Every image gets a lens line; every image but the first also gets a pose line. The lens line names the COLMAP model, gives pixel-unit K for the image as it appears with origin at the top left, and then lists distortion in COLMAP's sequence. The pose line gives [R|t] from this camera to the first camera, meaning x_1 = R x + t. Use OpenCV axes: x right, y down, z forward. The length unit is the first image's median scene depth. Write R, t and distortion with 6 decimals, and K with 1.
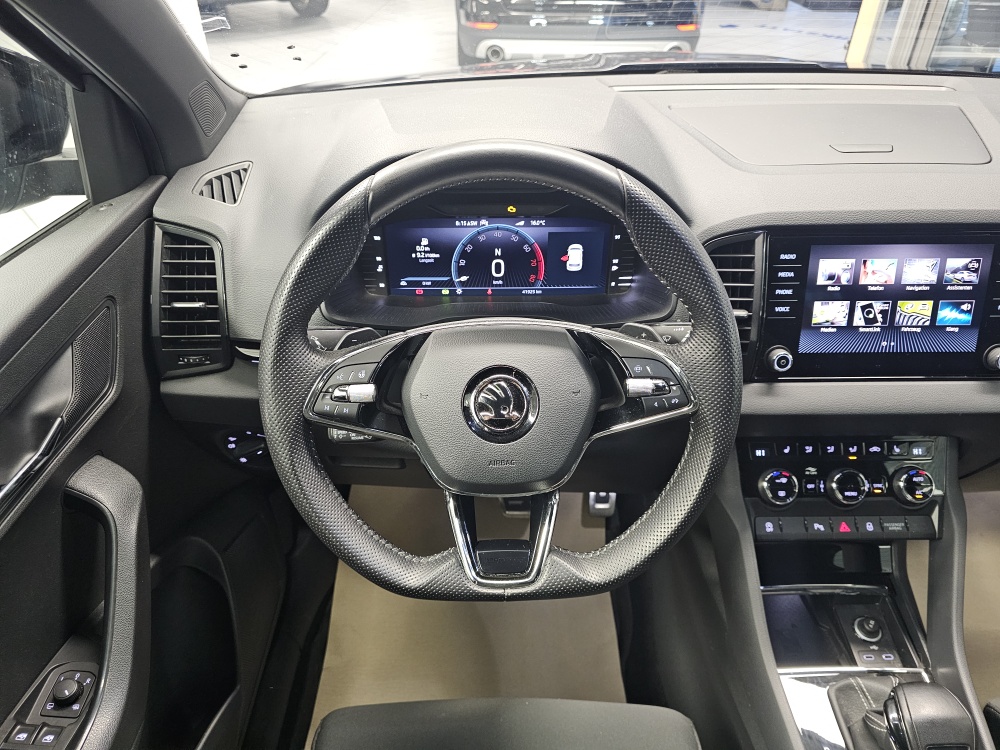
lens RADIAL K [[668.8, 0, 500.0], [0, 668.8, 375.0], [0, 0, 1]] dist [0.066295, -0.067816]
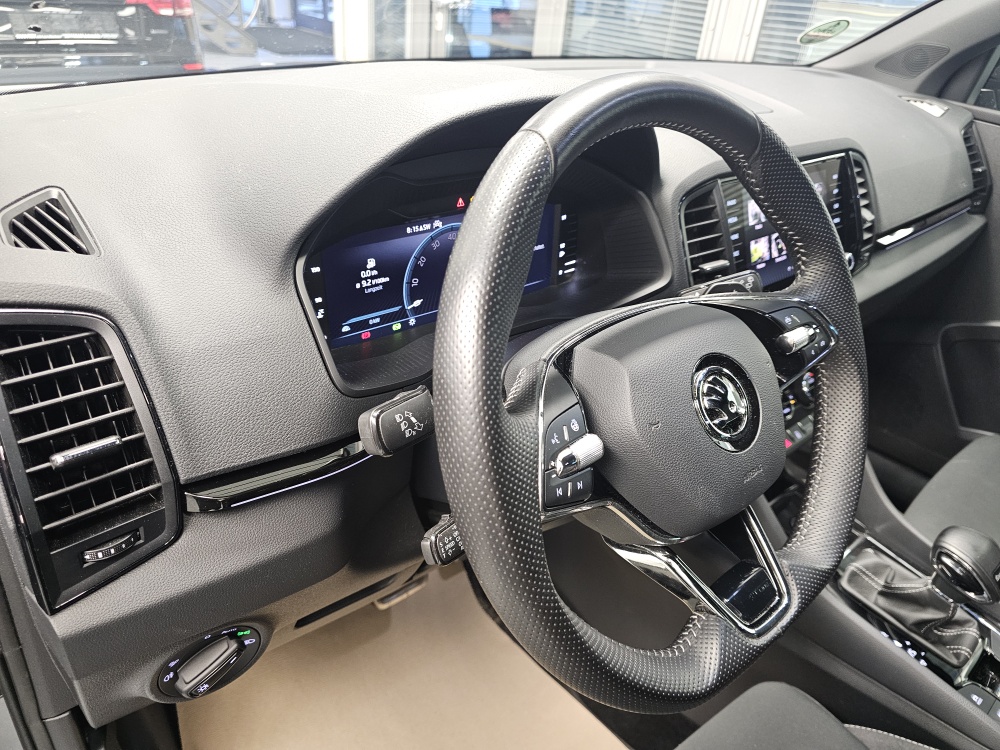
lens RADIAL K [[668.8, 0, 500.0], [0, 668.8, 375.0], [0, 0, 1]] dist [0.066295, -0.067816]
pose [[0.763401, -0.280929, 0.581634, -0.504437], [0.314560, 0.948166, 0.045099, -0.081153], [-0.564155, 0.148530, 0.812200, 0.389349]]
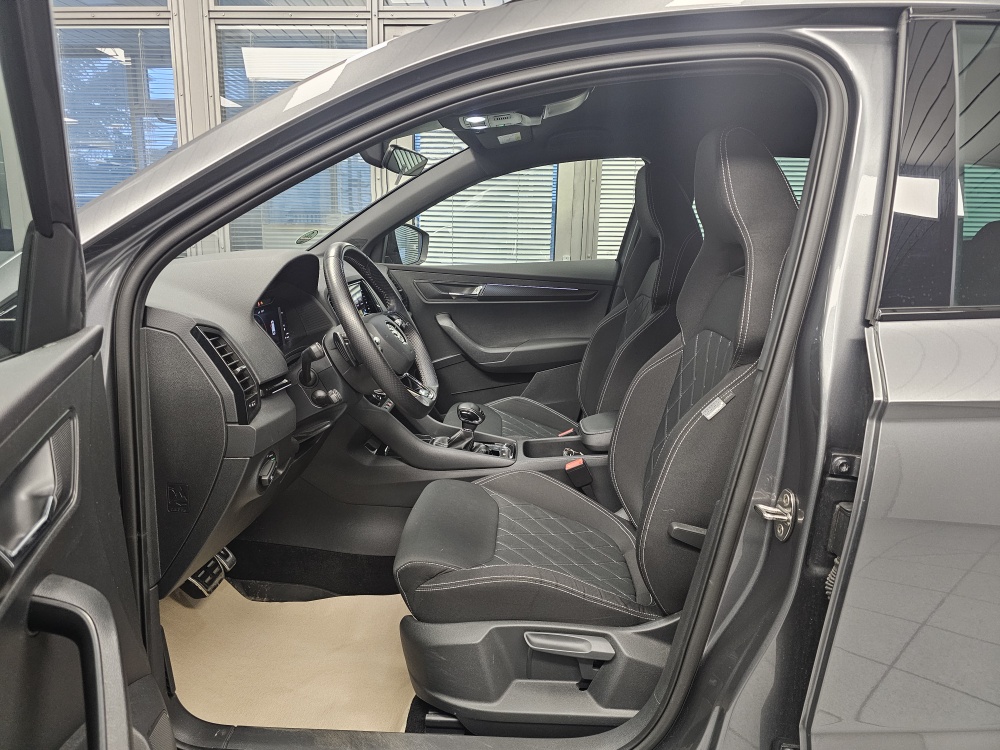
lens RADIAL K [[668.8, 0, 500.0], [0, 668.8, 375.0], [0, 0, 1]] dist [0.066295, -0.067816]
pose [[0.042753, -0.212045, 0.976324, -1.914569], [0.564858, 0.811172, 0.151441, 0.005751], [-0.824080, 0.545010, 0.154456, 0.293159]]
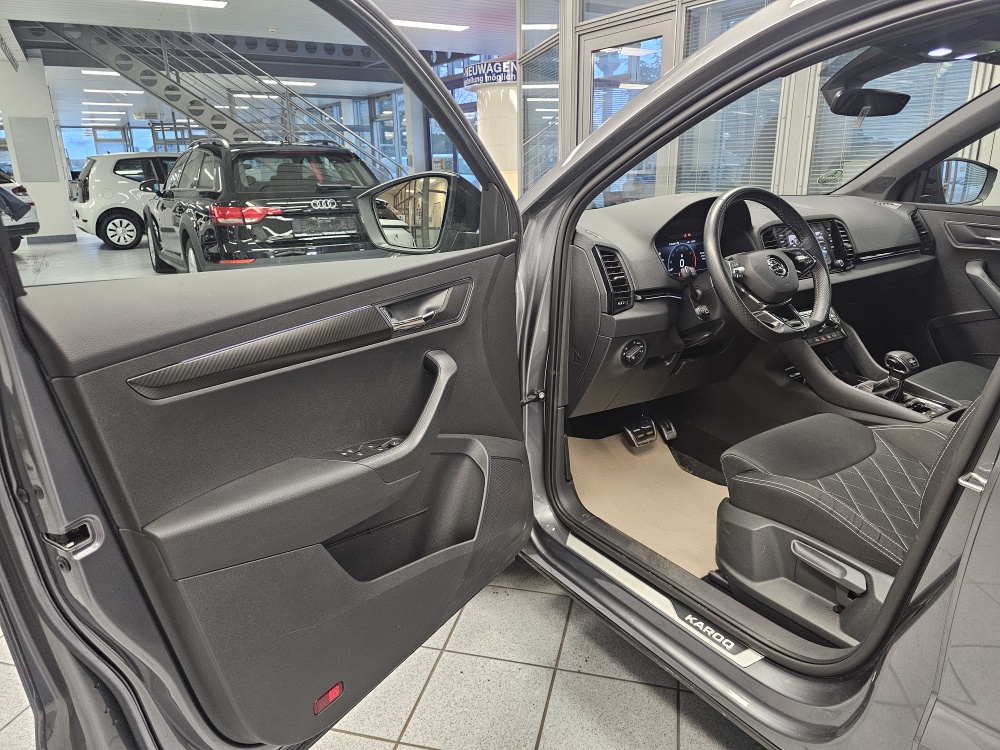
lens RADIAL K [[660.6, 0, 502.4], [0, 660.6, 390.1], [0, 0, 1]] dist [0.018223, -0.000369]
pose [[0.833676, -0.194699, 0.516795, -1.978192], [0.339938, 0.918416, -0.202369, 0.544859], [-0.435232, 0.344389, 0.831847, -0.518238]]
